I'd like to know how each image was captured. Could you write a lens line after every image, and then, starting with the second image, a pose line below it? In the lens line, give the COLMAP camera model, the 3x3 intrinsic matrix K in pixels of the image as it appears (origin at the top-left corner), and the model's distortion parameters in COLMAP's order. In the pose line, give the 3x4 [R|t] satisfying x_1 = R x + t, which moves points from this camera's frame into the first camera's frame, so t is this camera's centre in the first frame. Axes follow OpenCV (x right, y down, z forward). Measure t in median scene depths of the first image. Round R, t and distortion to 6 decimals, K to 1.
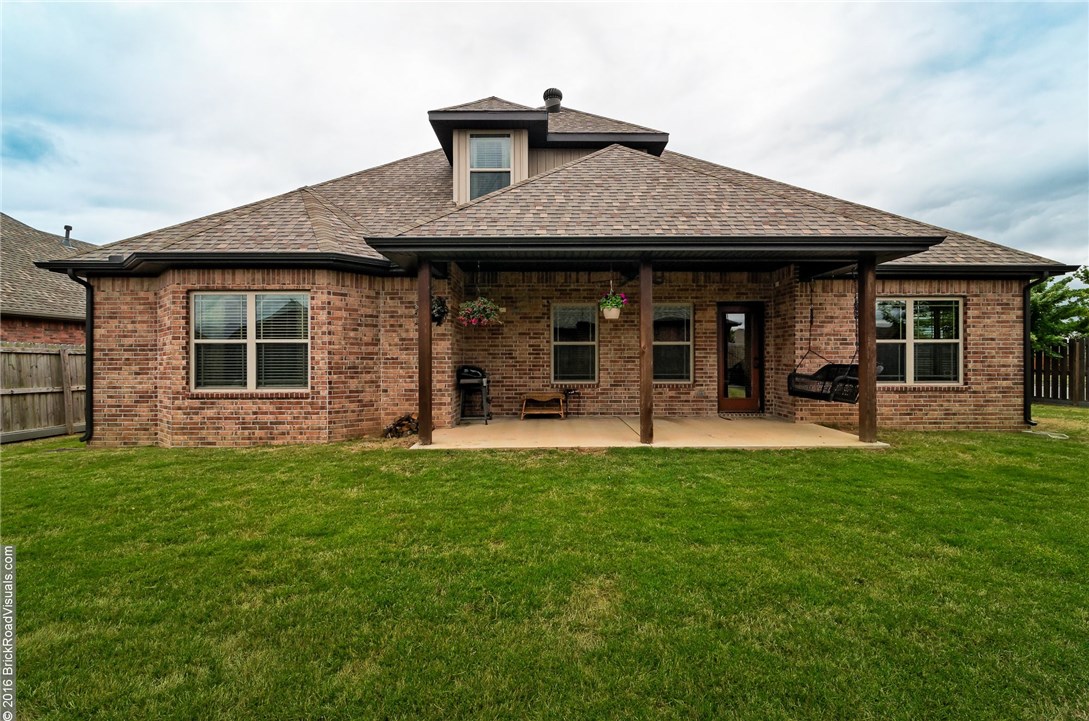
lens RADIAL K [[527.3, 0, 544.5], [0, 527.3, 360.5], [0, 0, 1]] dist [-0.000324, -0.000440]
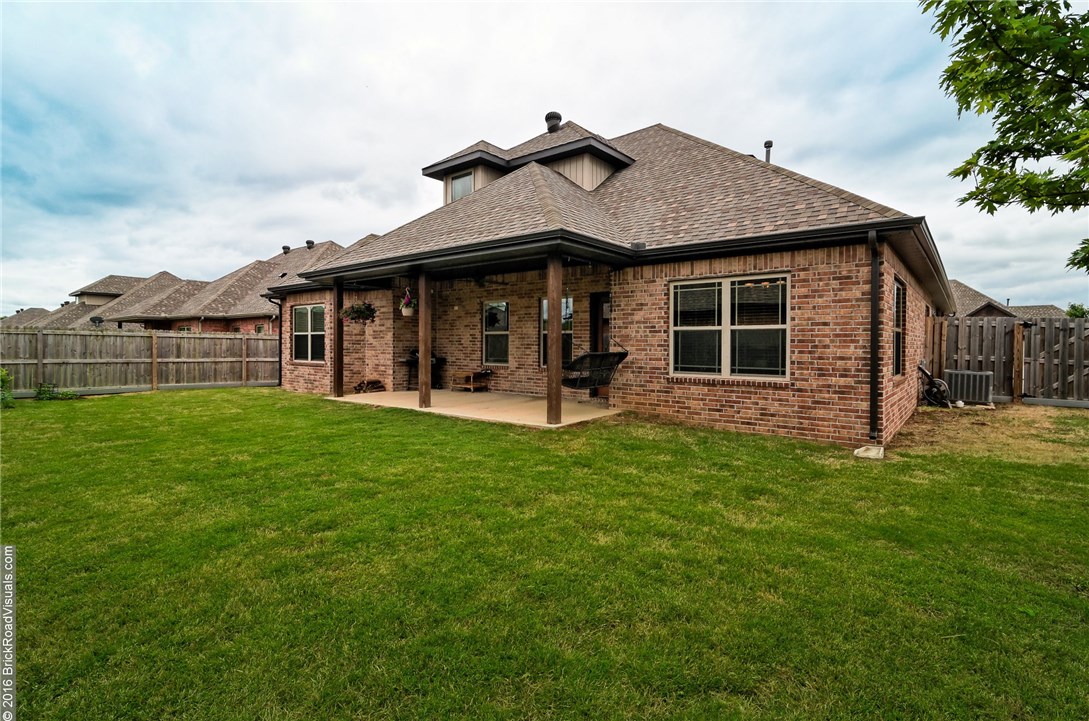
lens RADIAL K [[527.3, 0, 544.5], [0, 527.3, 360.5], [0, 0, 1]] dist [-0.000324, -0.000440]
pose [[0.767975, 0.025599, -0.639968, 1.030891], [-0.013935, 0.999632, 0.023263, 0.001635], [0.640328, -0.008947, 0.768049, 0.133982]]
